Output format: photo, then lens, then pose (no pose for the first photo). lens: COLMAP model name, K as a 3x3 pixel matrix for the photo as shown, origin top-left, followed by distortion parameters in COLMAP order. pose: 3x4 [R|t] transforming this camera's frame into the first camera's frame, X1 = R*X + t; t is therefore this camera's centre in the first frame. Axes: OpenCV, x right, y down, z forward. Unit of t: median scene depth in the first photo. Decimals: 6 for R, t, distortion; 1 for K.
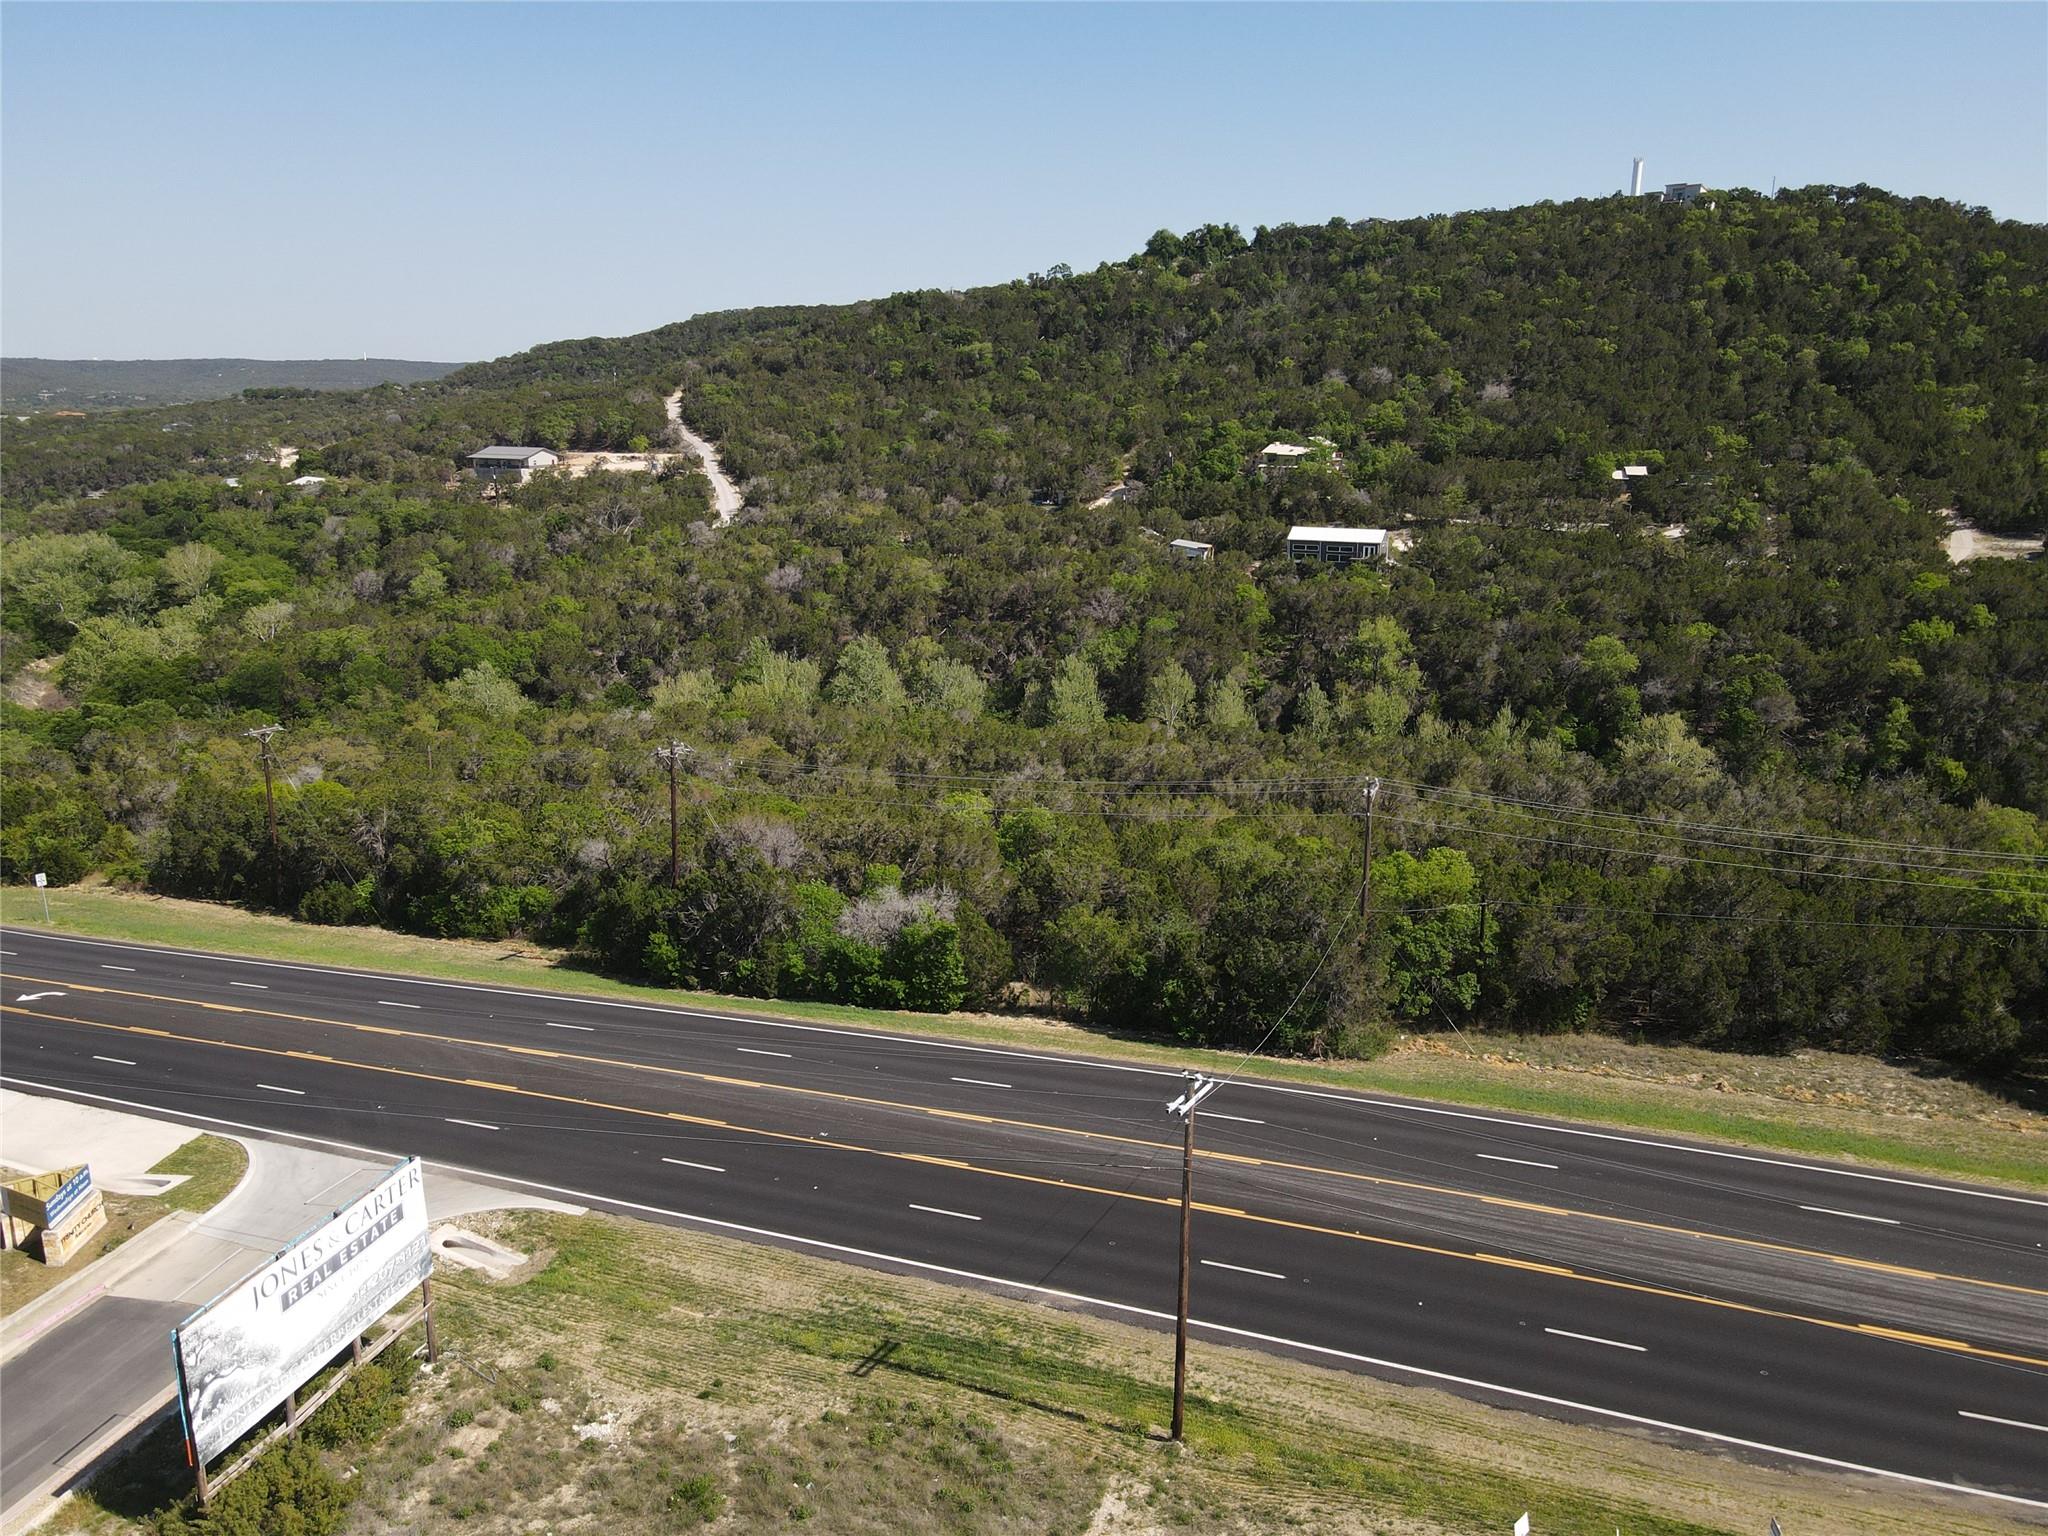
lens RADIAL K [[1495.5, 0, 1035.3], [0, 1495.5, 767.7], [0, 0, 1]] dist [0.009329, 0.011216]
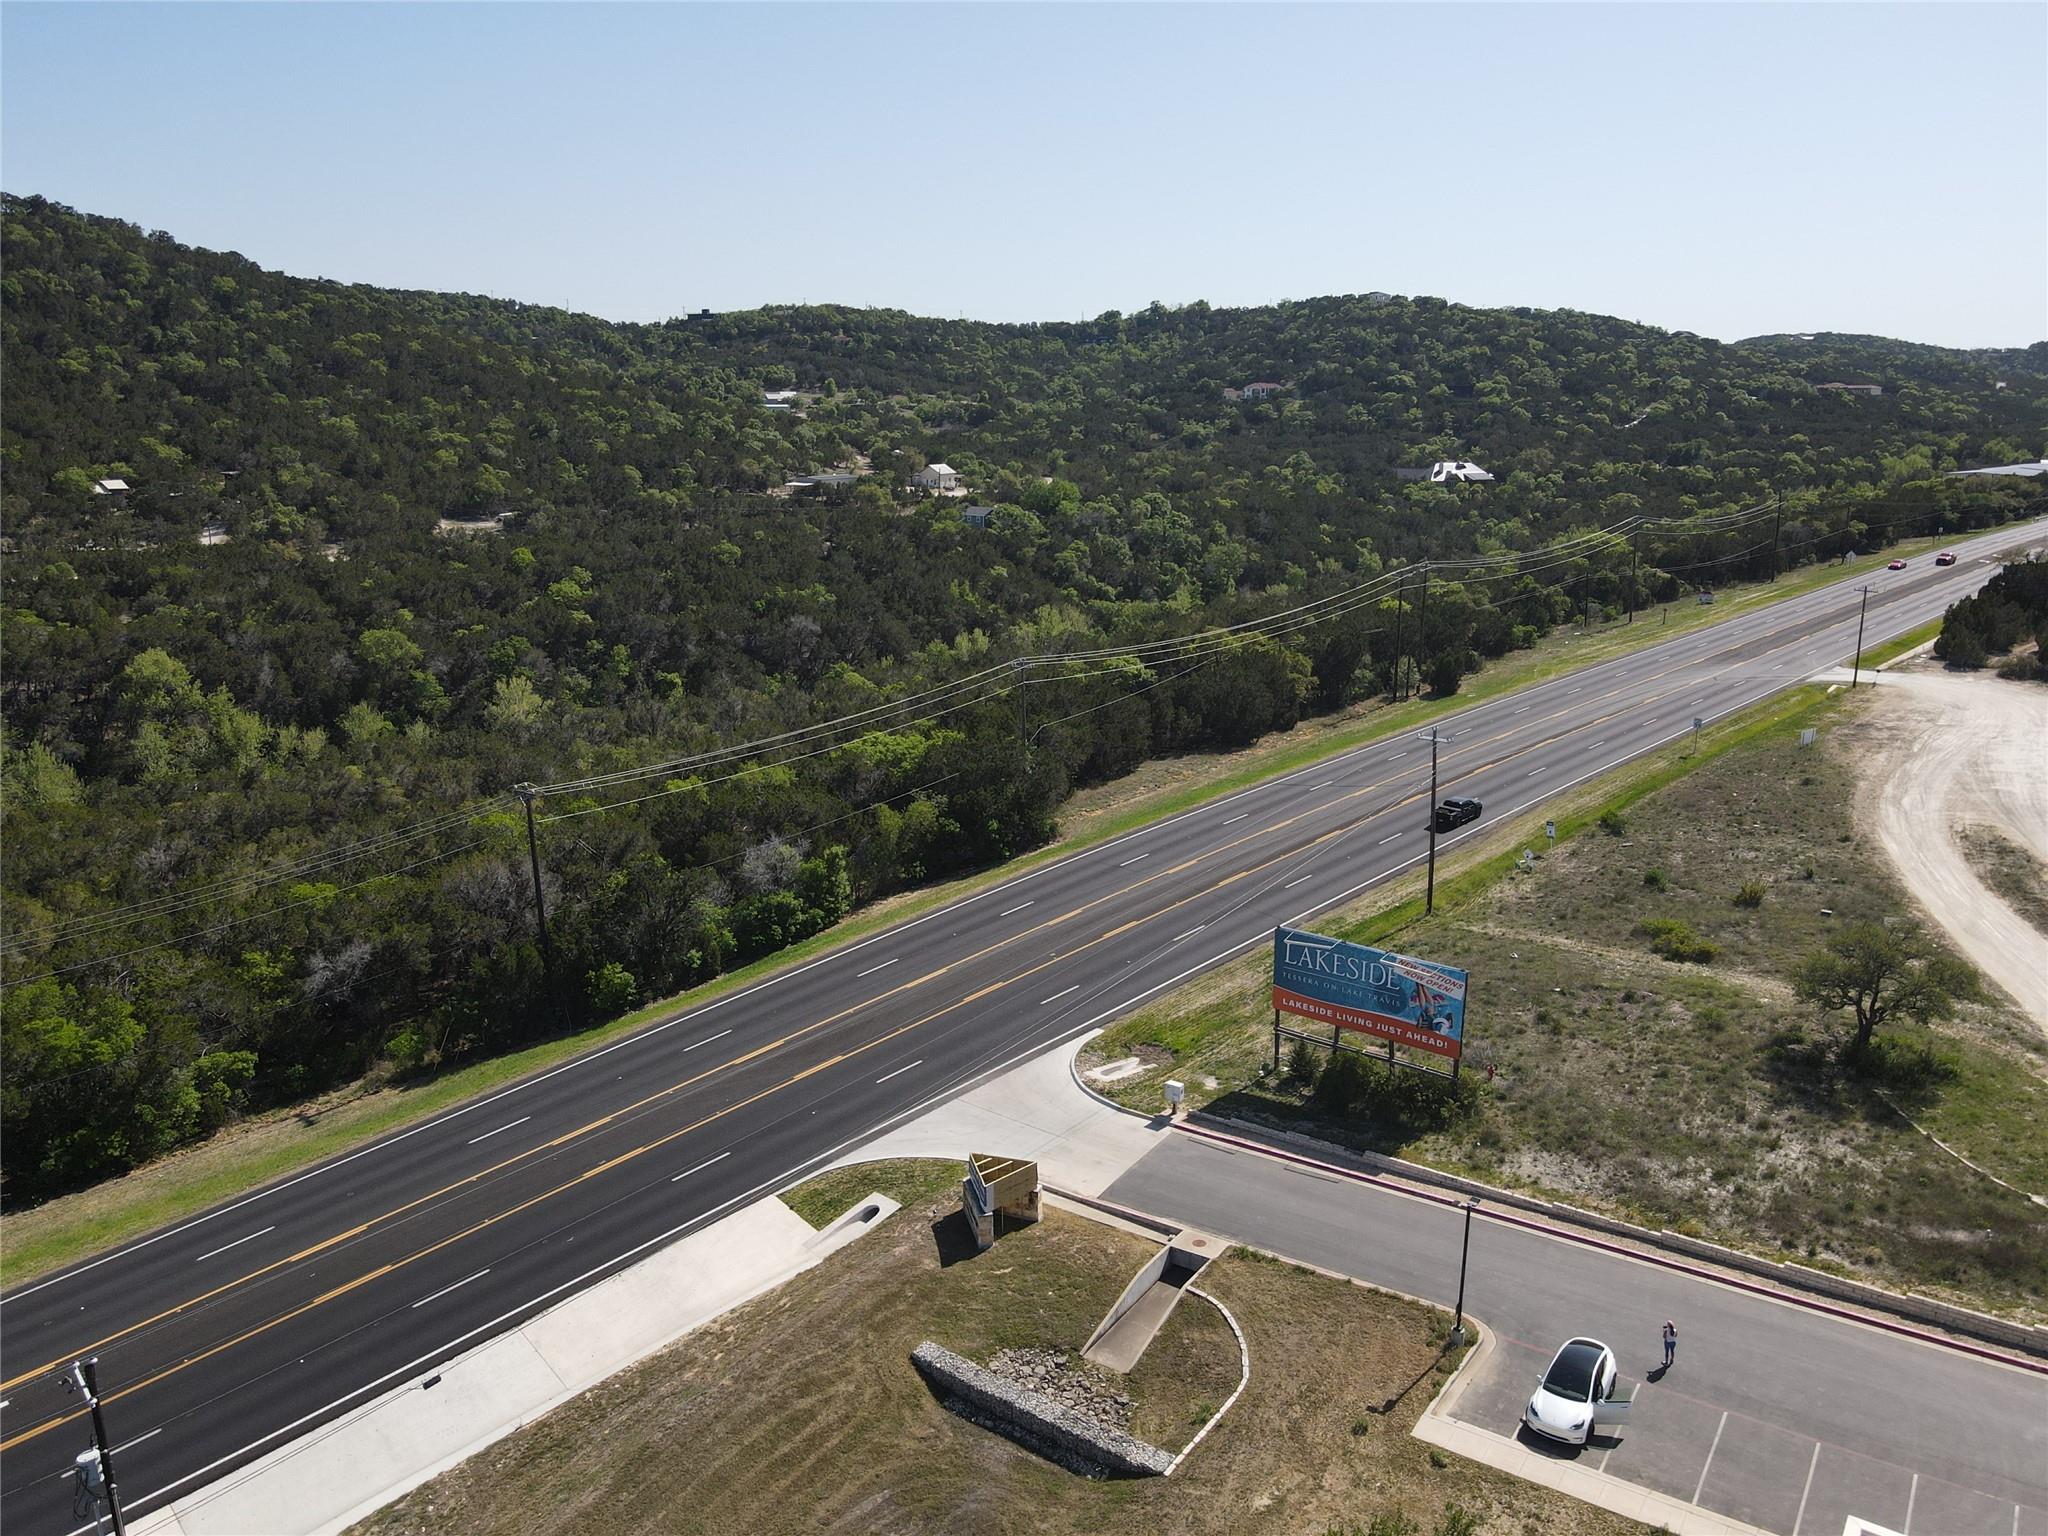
lens RADIAL K [[1495.5, 0, 1030.5], [0, 1495.5, 758.9], [0, 0, 1]] dist [0.009329, 0.011216]
pose [[0.356664, -0.222119, 0.907444, -0.893430], [0.231825, 0.961987, 0.144352, -0.085792], [-0.905013, 0.158883, 0.394599, 0.297114]]
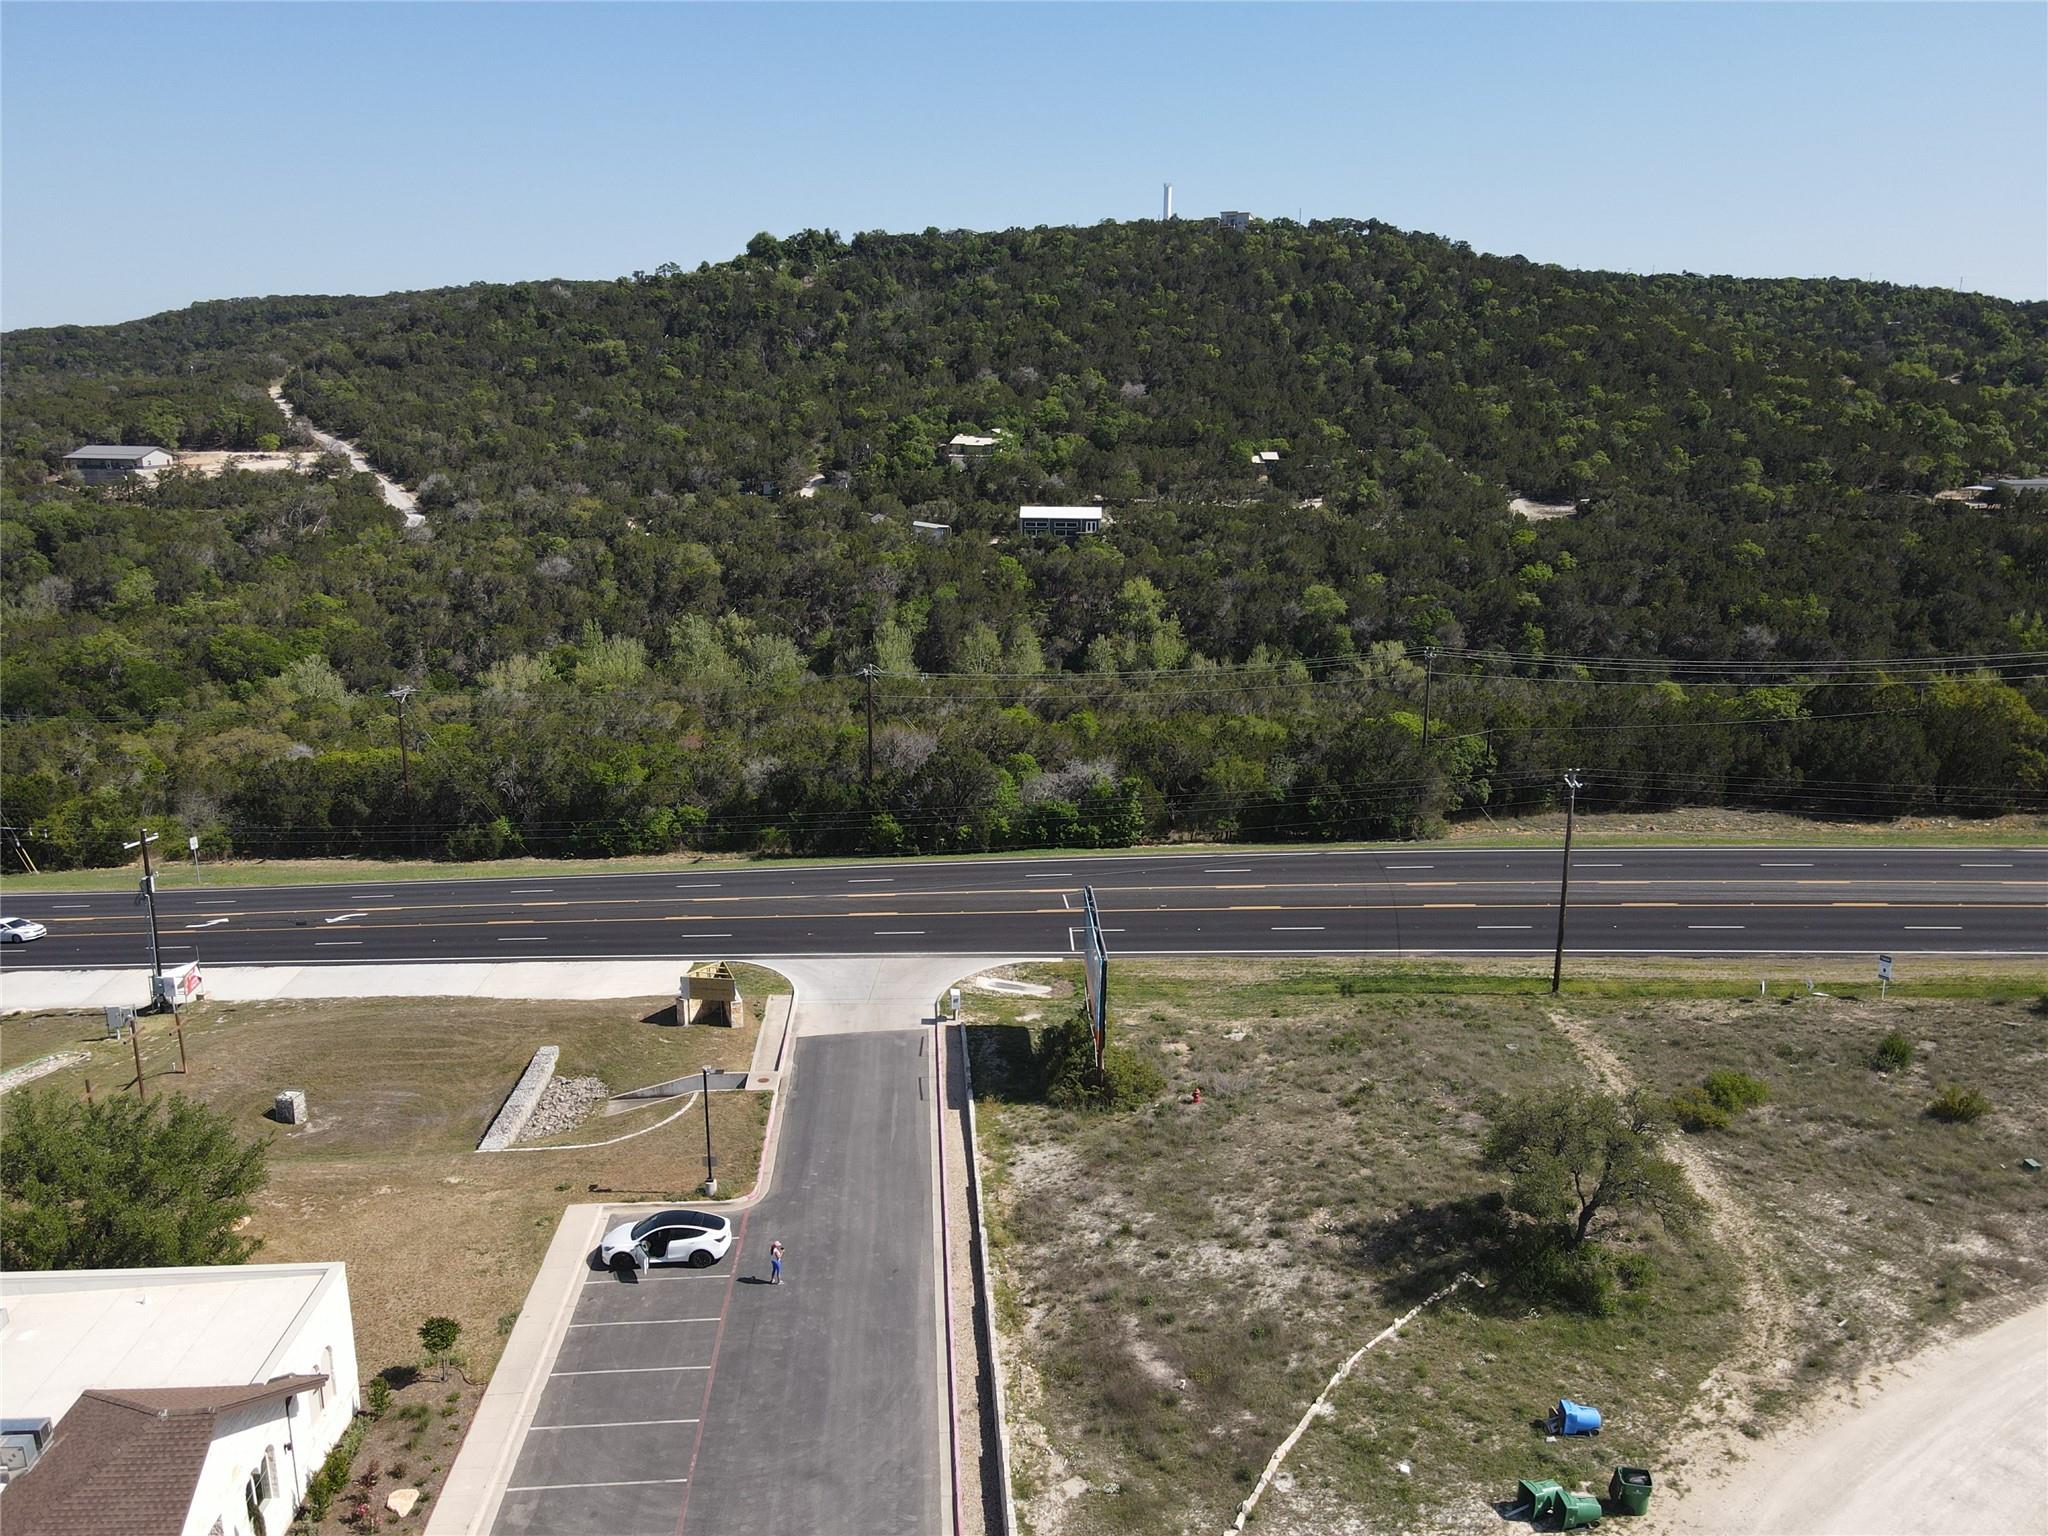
lens RADIAL K [[1495.5, 0, 1037.4], [0, 1495.5, 758.4], [0, 0, 1]] dist [0.009329, 0.011216]
pose [[0.949012, -0.073809, 0.306477, -0.449900], [0.075290, 0.997137, 0.007004, 0.056753], [-0.306116, 0.016427, 0.951852, -0.212001]]
